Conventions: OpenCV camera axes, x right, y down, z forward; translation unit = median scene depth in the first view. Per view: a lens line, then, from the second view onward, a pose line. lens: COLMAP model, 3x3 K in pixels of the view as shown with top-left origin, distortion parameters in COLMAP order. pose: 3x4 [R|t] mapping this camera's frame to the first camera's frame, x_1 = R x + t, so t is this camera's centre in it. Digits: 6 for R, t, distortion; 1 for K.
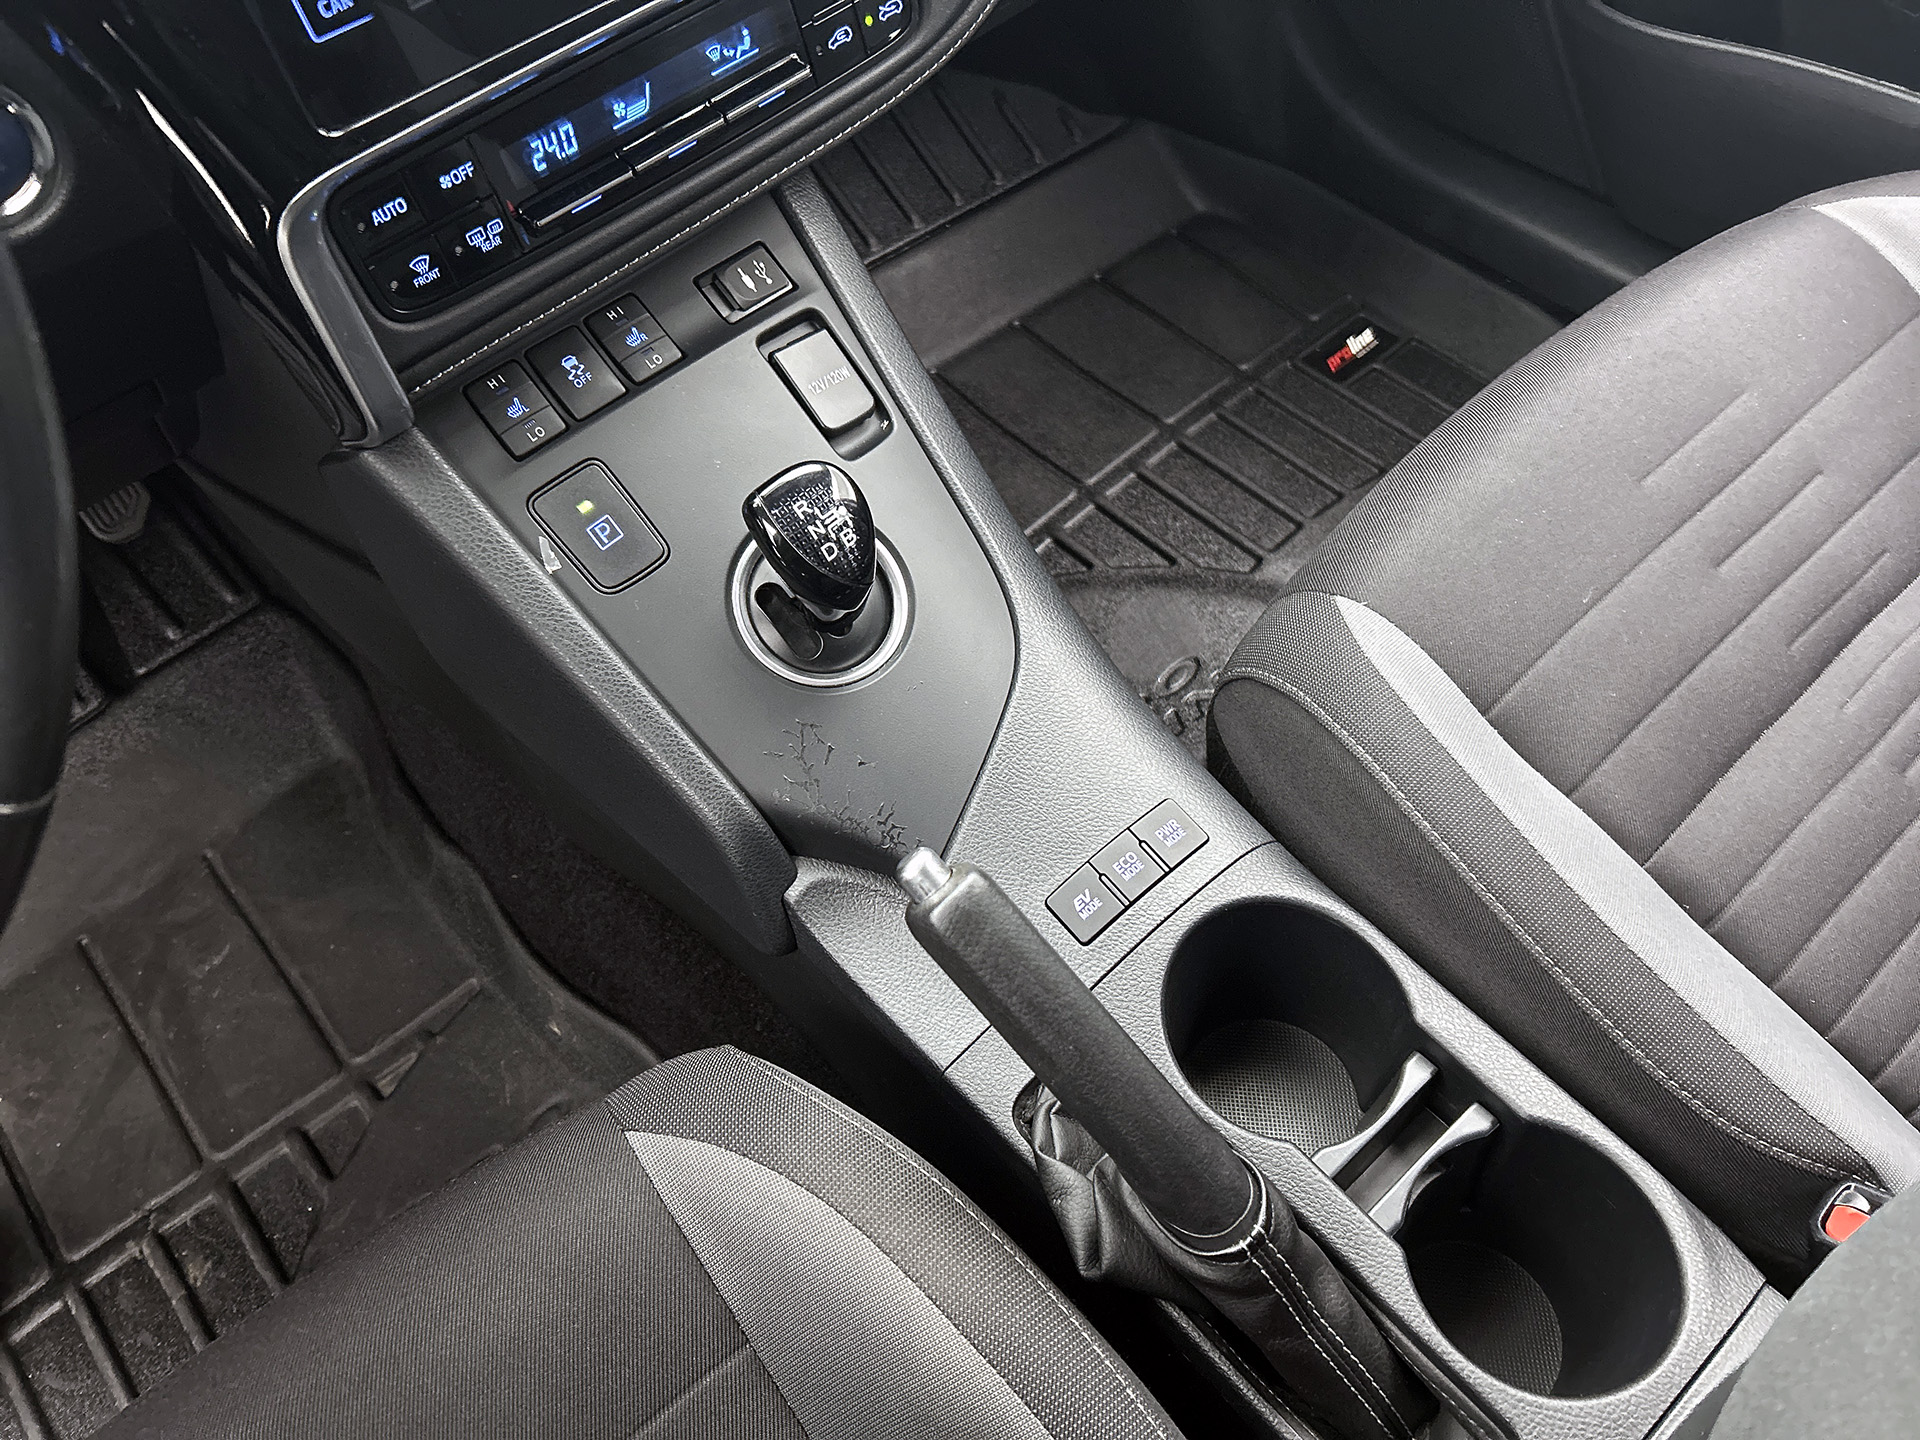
lens RADIAL K [[1450.2, 0, 957.3], [0, 1450.2, 724.2], [0, 0, 1]] dist [0.038445, -0.053454]
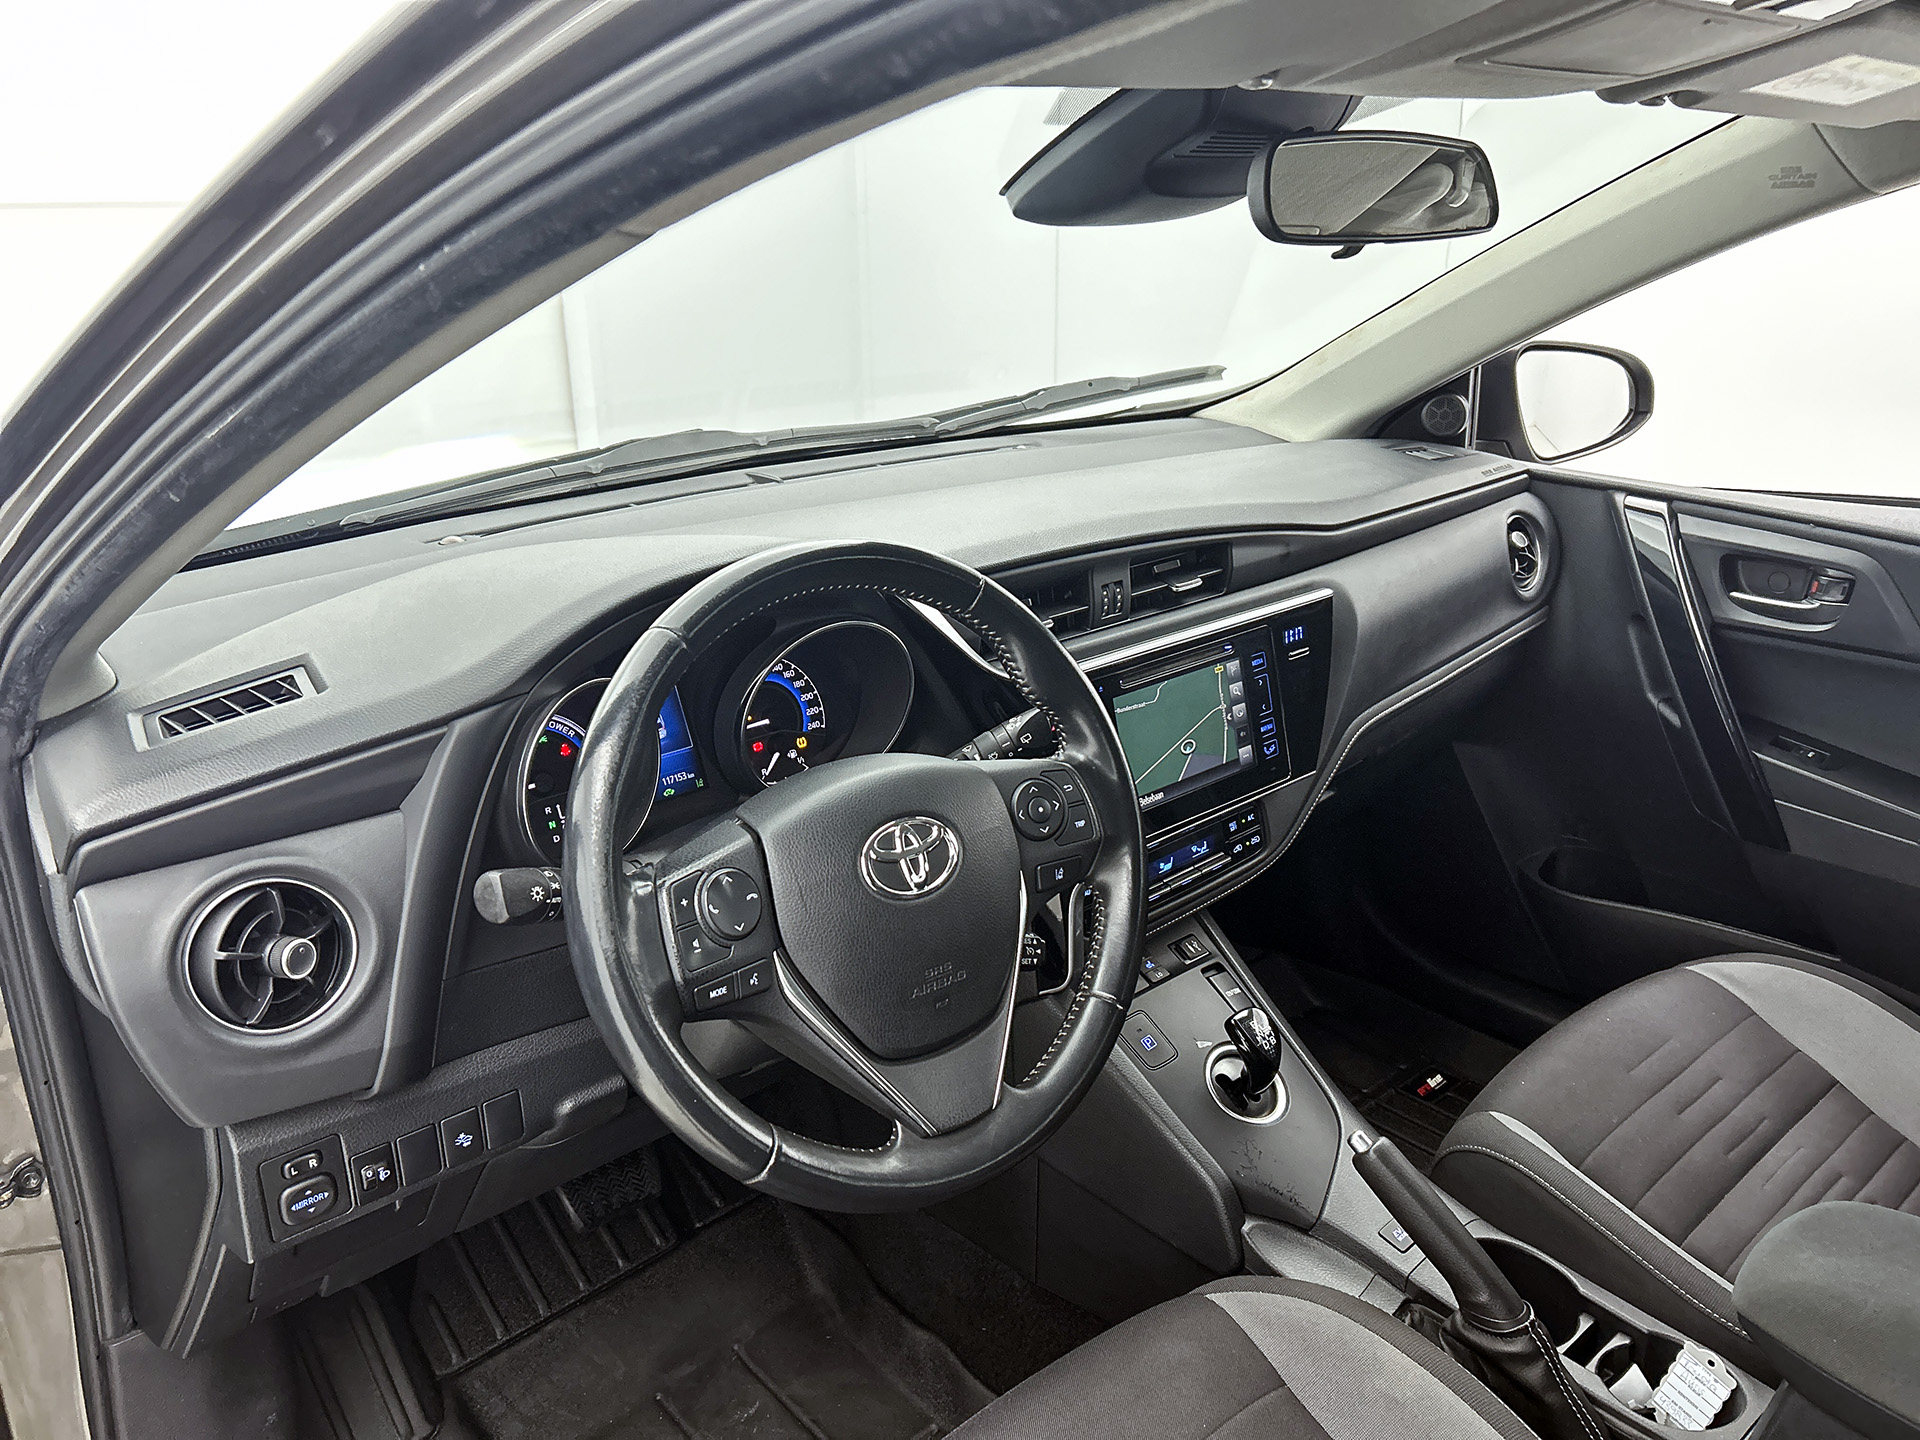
lens RADIAL K [[1450.2, 0, 955.1], [0, 1450.2, 732.7], [0, 0, 1]] dist [0.038445, -0.053454]
pose [[0.999081, 0.041386, 0.011129, -0.558220], [-0.027249, 0.813873, -0.580403, 0.731488], [-0.033079, 0.579567, 0.814253, -0.975641]]
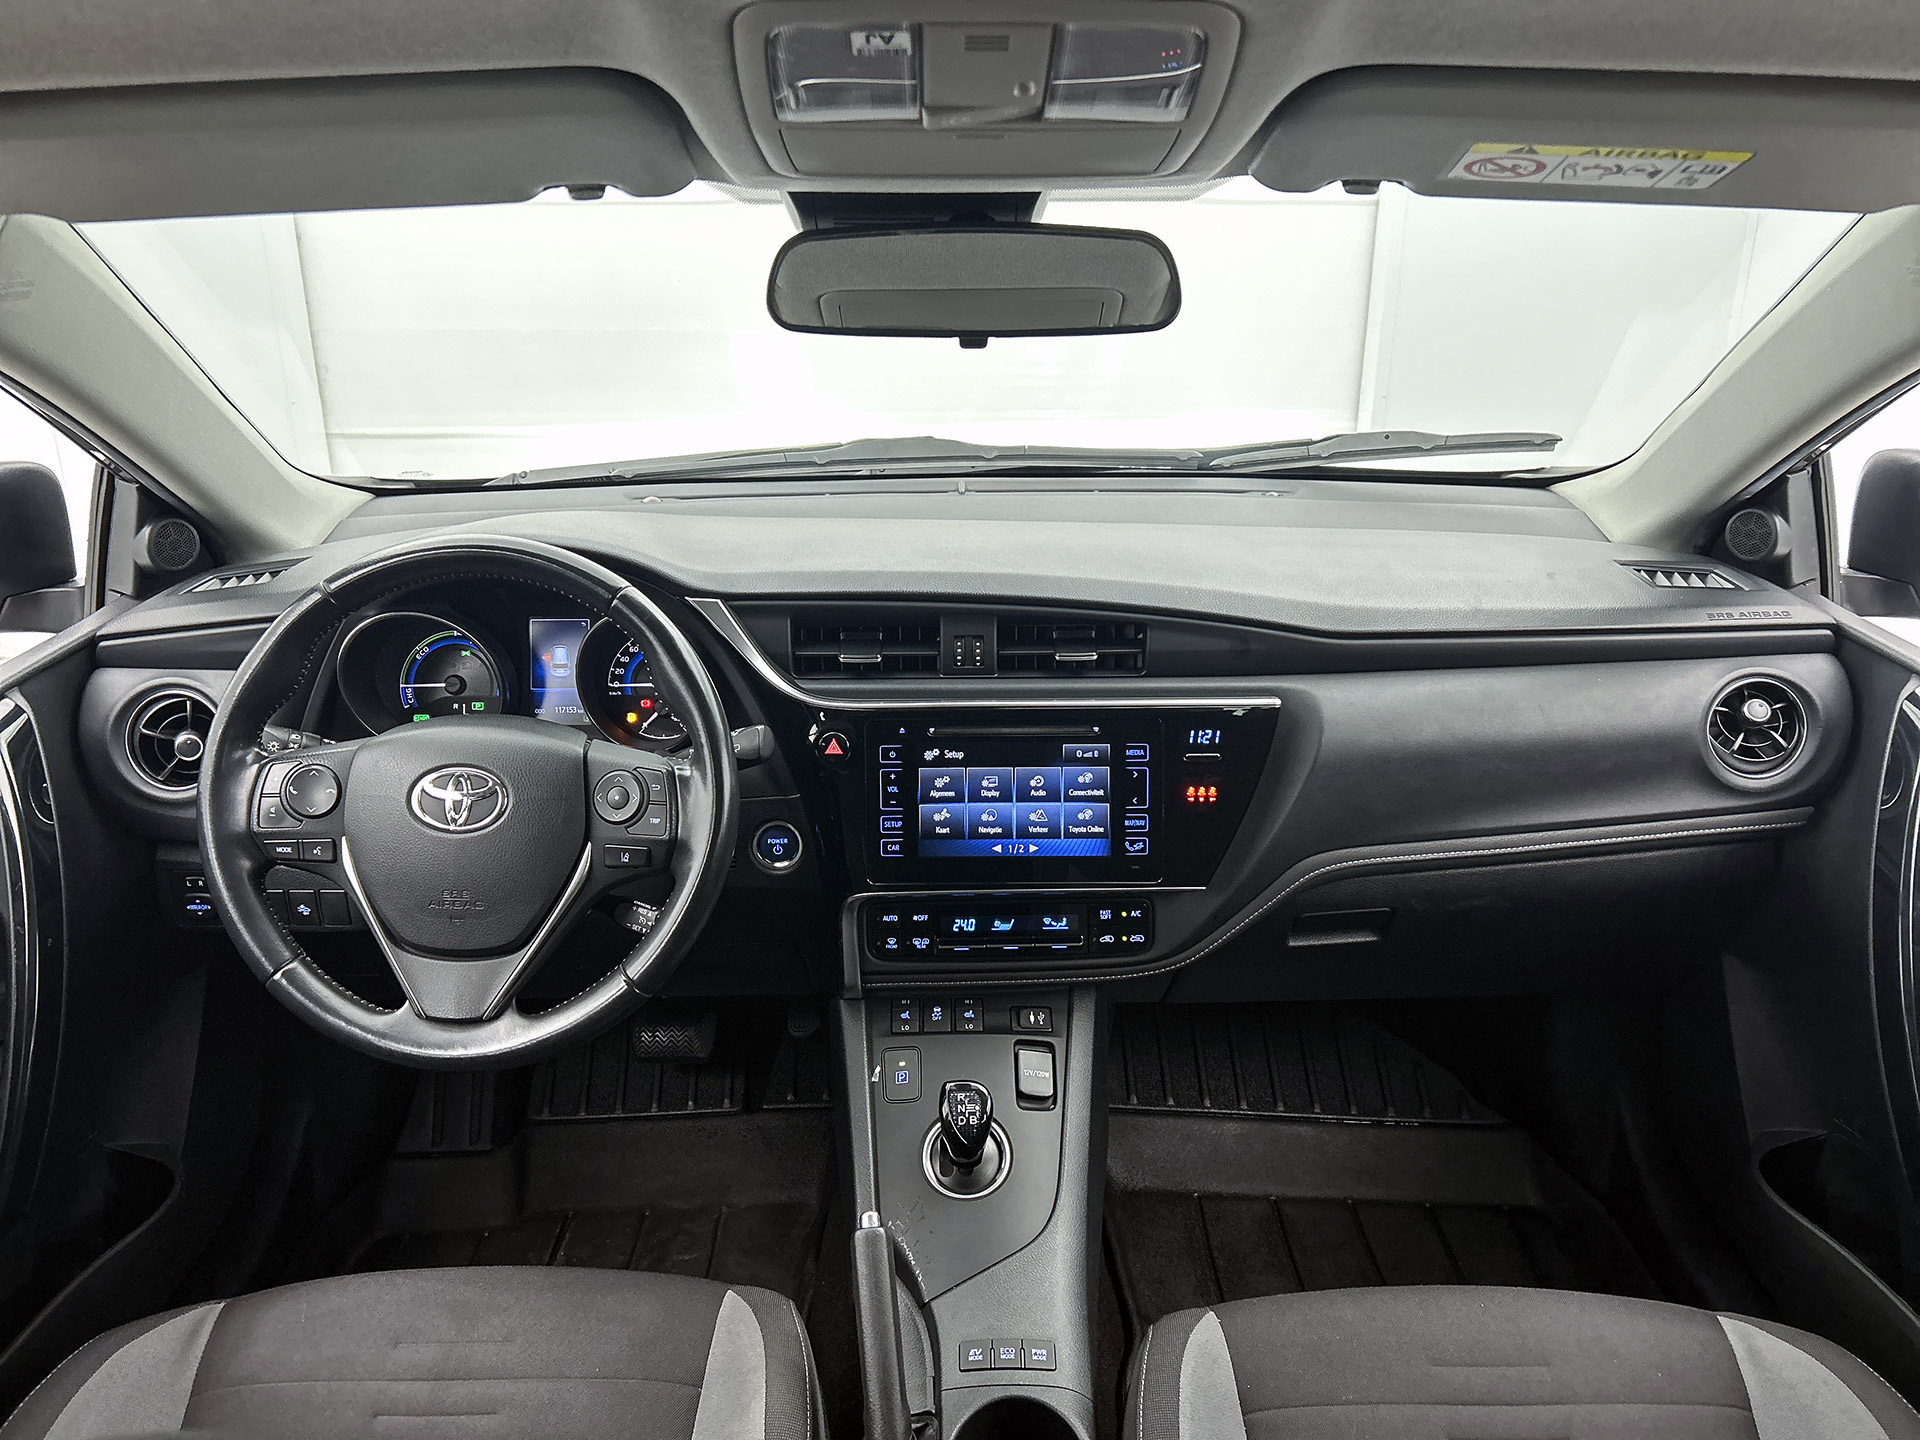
lens RADIAL K [[1450.2, 0, 961.6], [0, 1450.2, 709.7], [0, 0, 1]] dist [0.038445, -0.053454]
pose [[0.749774, 0.278818, -0.600083, 0.973562], [-0.567198, 0.737860, -0.365853, 0.207701], [0.340771, 0.614673, 0.711374, -0.861093]]
